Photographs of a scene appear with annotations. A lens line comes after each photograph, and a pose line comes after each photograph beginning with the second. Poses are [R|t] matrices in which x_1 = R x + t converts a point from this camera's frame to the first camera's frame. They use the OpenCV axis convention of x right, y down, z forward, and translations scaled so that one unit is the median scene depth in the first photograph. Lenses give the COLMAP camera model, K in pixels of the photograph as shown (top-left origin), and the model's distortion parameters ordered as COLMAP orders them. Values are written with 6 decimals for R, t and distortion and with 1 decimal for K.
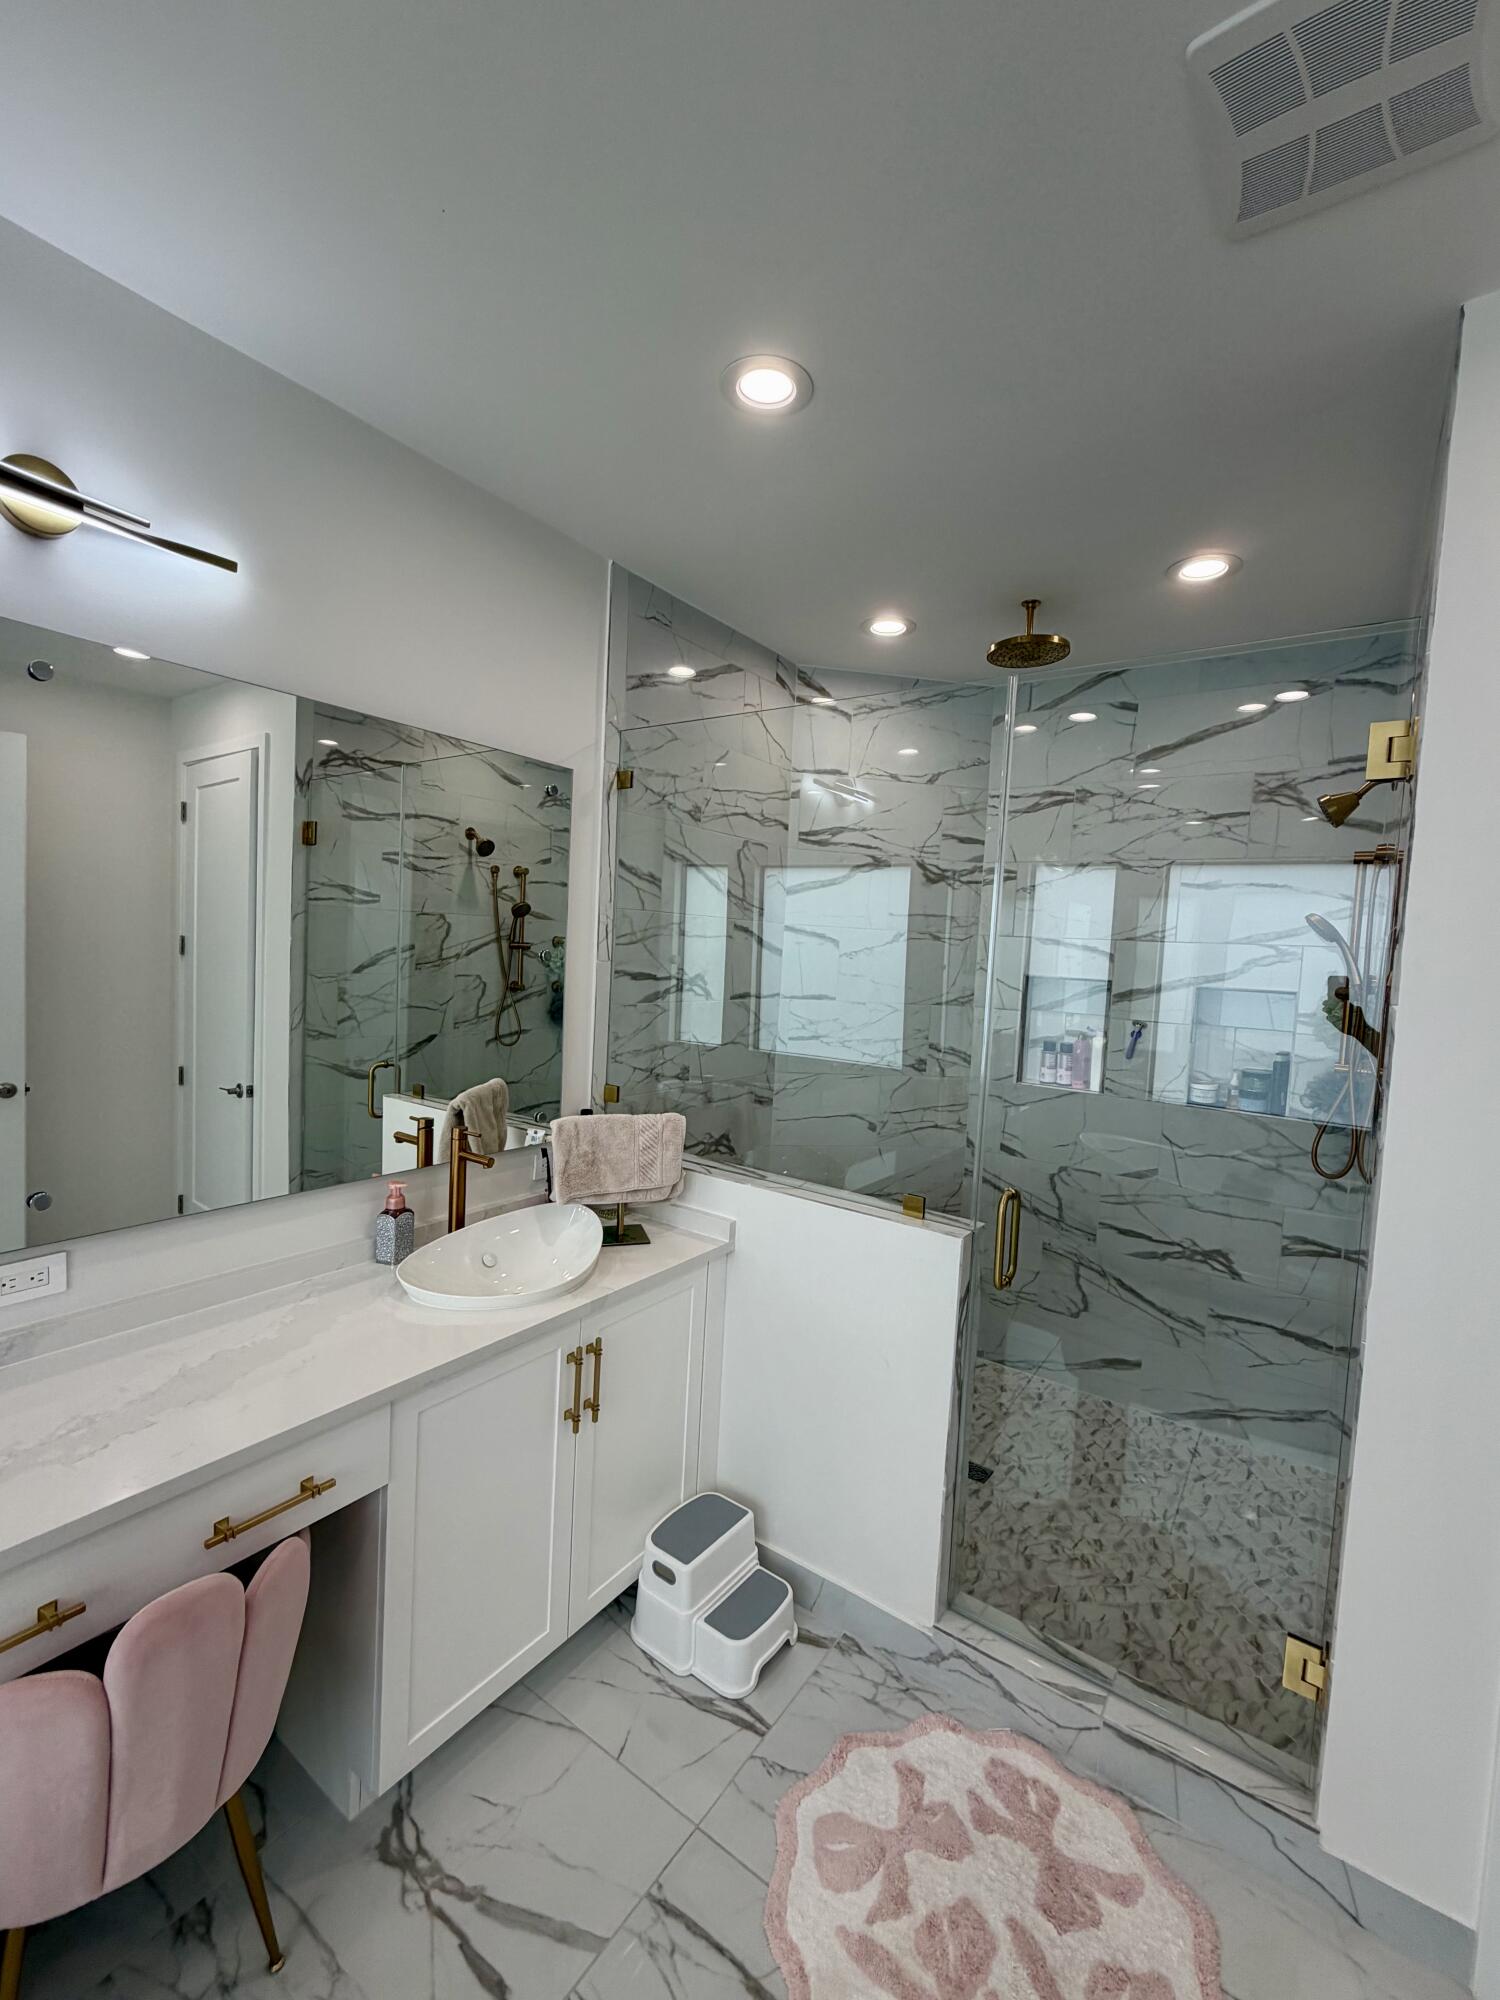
lens RADIAL K [[841.8, 0, 746.6], [0, 841.8, 999.4], [0, 0, 1]] dist [0.000145, 0.000524]
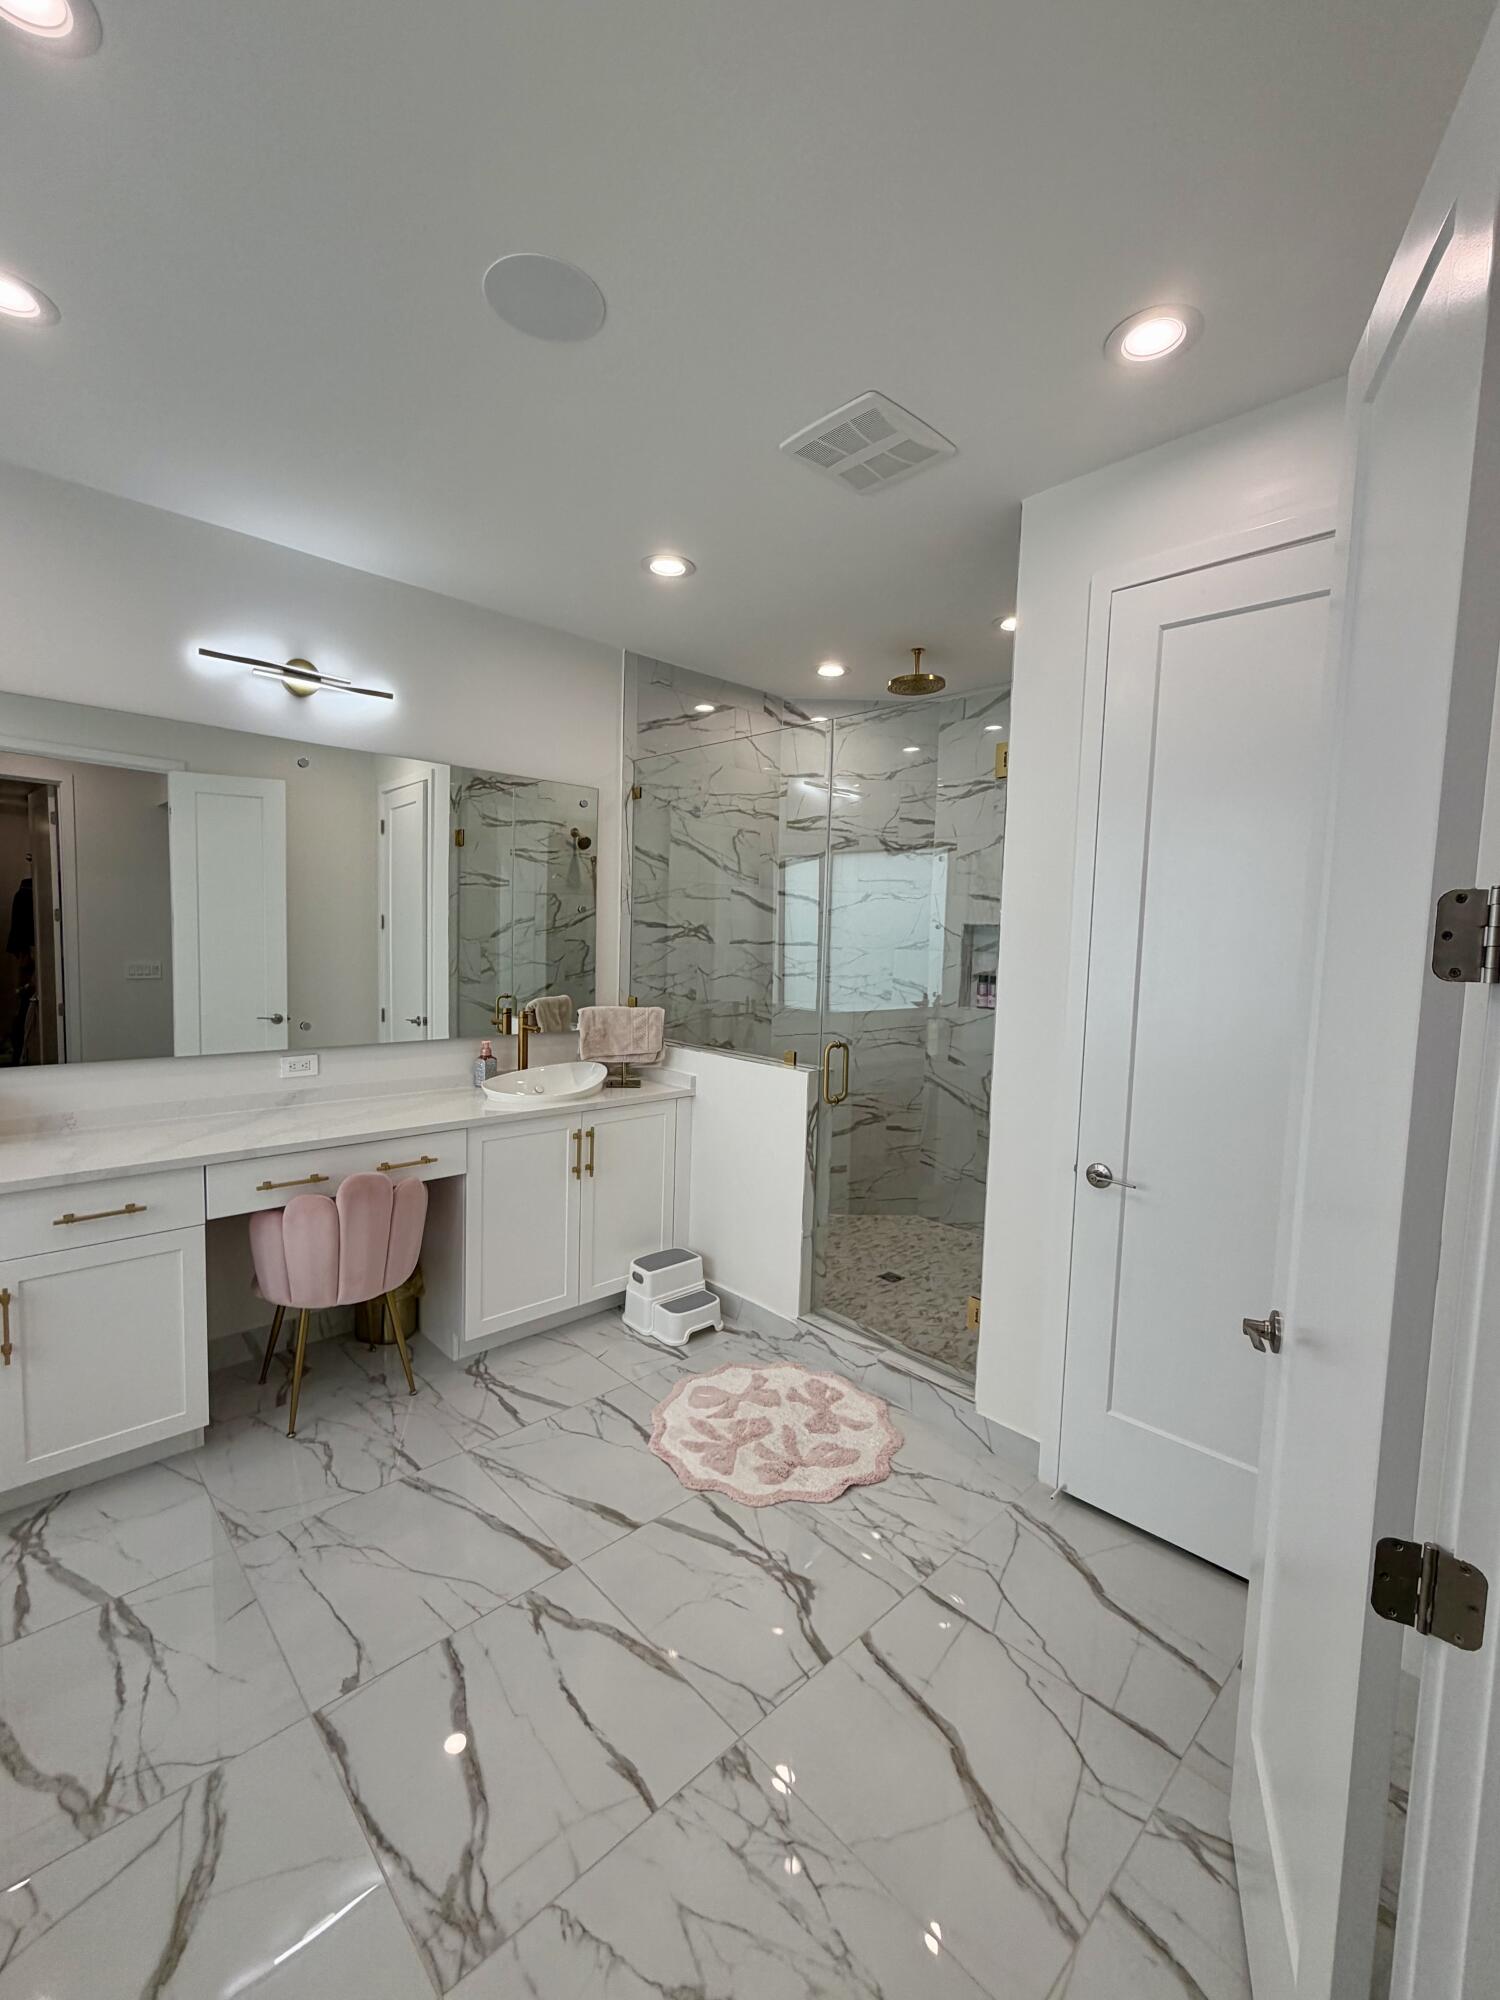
lens RADIAL K [[841.8, 0, 746.6], [0, 841.8, 999.4], [0, 0, 1]] dist [0.000145, 0.000524]
pose [[0.980658, -0.005283, -0.195660, 0.386614], [0.007317, 0.999926, 0.009676, 0.108611], [0.195594, -0.010920, 0.980624, -0.503803]]
